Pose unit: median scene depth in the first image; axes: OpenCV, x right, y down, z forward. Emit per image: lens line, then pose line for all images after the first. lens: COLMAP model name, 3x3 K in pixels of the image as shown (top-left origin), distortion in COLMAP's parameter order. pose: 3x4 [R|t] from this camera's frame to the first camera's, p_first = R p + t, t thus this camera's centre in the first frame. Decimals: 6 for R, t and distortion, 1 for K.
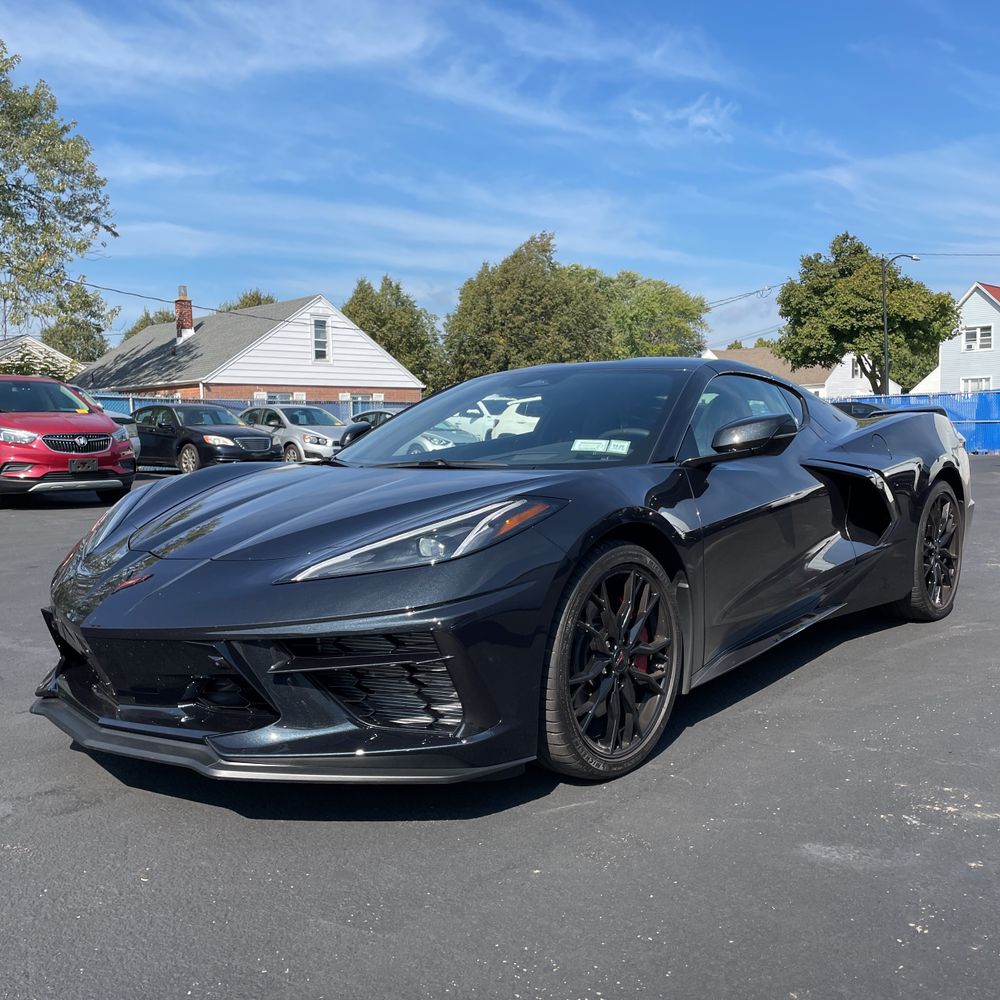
lens RADIAL K [[1021.3, 0, 499.1], [0, 1021.3, 507.4], [0, 0, 1]] dist [0.016450, 0.000000]
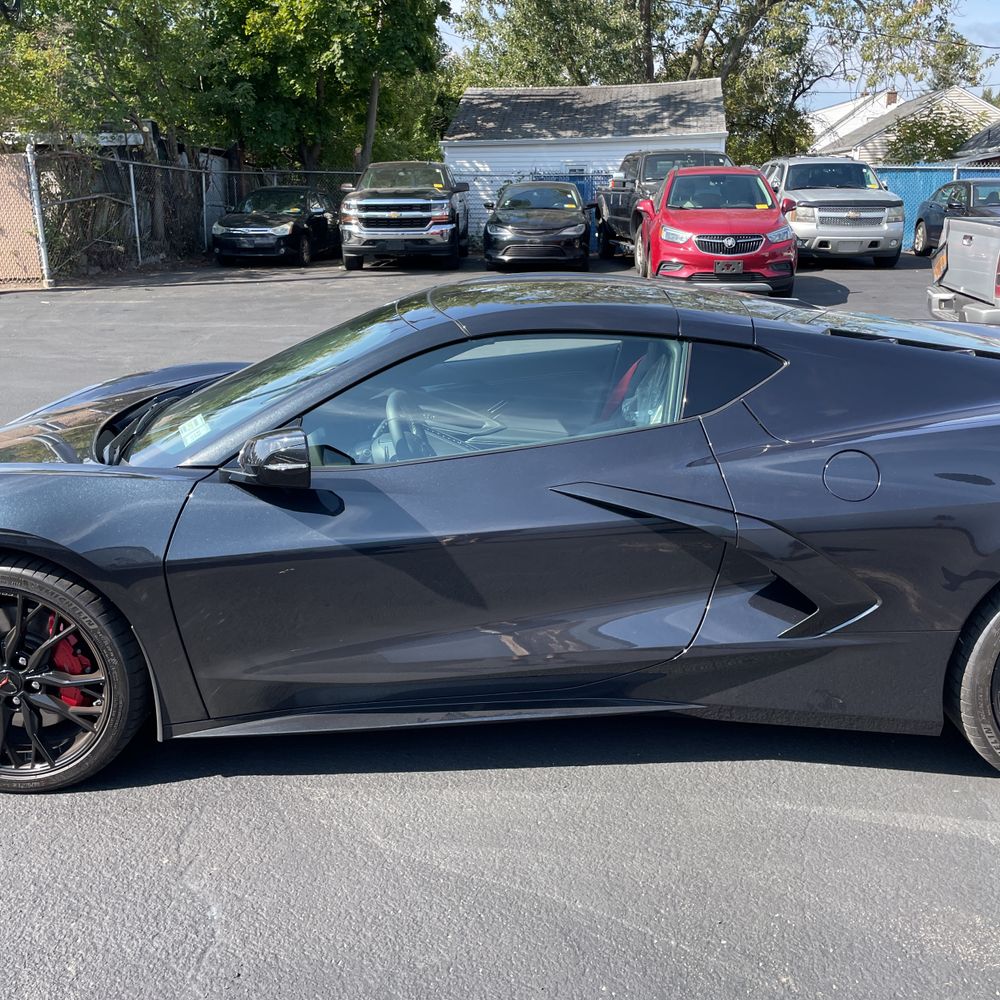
lens RADIAL K [[1021.3, 0, 500.1], [0, 1021.3, 501.8], [0, 0, 1]] dist [0.016450, 0.000000]
pose [[0.630013, 0.230141, -0.741700, 0.100791], [-0.053625, 0.965692, 0.254093, -0.025520], [0.774731, -0.120308, 0.620739, 0.074738]]
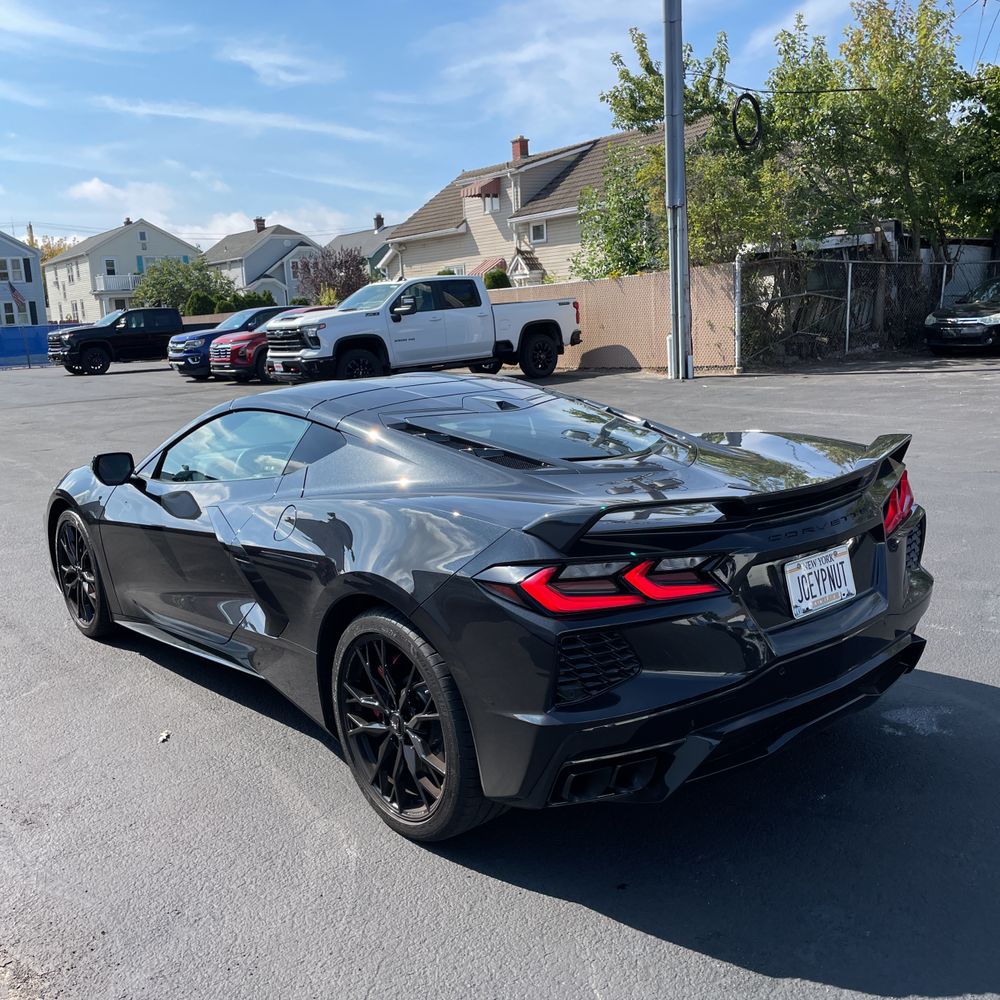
lens RADIAL K [[1021.3, 0, 507.1], [0, 1021.3, 501.3], [0, 0, 1]] dist [0.016450, 0.000000]
pose [[-0.154454, 0.200890, -0.967361, 0.168794], [-0.016455, 0.978451, 0.205820, -0.034971], [0.987863, 0.047707, -0.147820, 0.199007]]
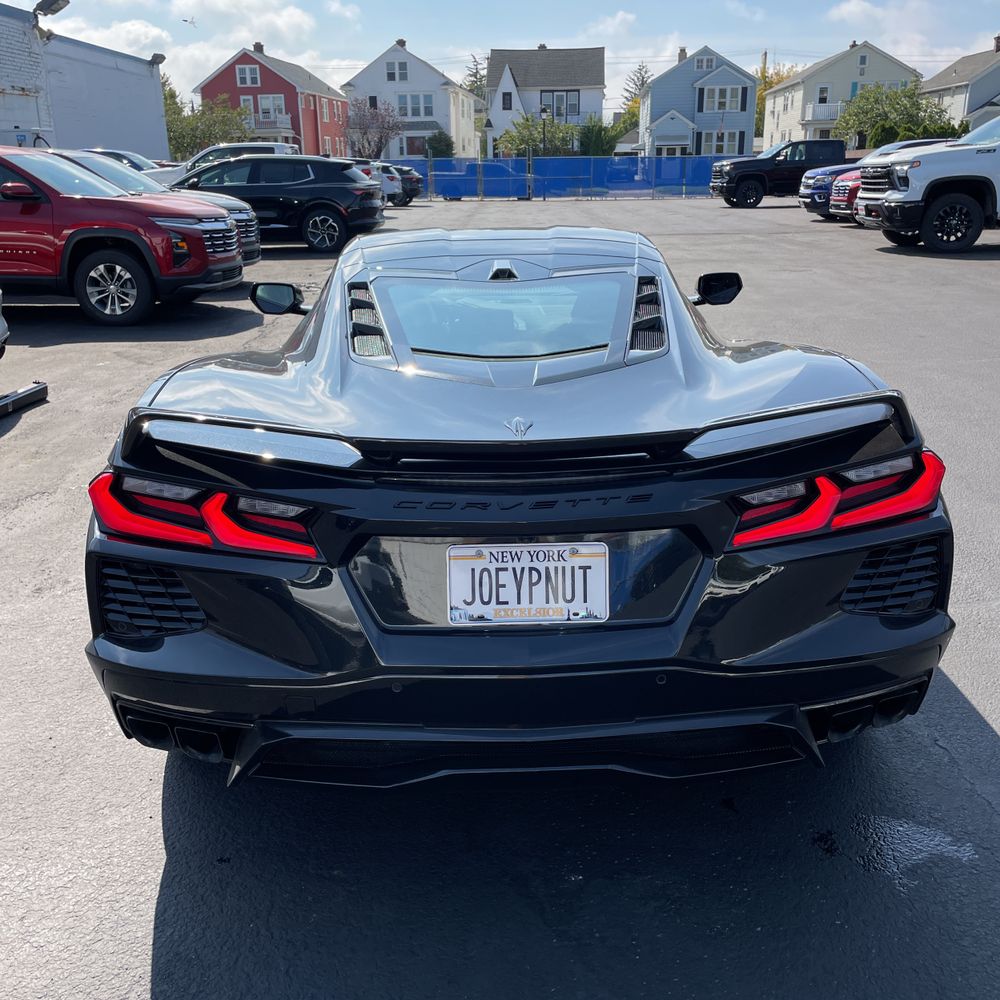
lens RADIAL K [[1021.3, 0, 497.7], [0, 1021.3, 492.6], [0, 0, 1]] dist [0.016450, 0.000000]
pose [[-0.739010, 0.227407, -0.634154, 0.108172], [-0.019075, 0.933867, 0.357113, -0.036811], [0.673425, 0.276006, -0.685799, 0.261054]]
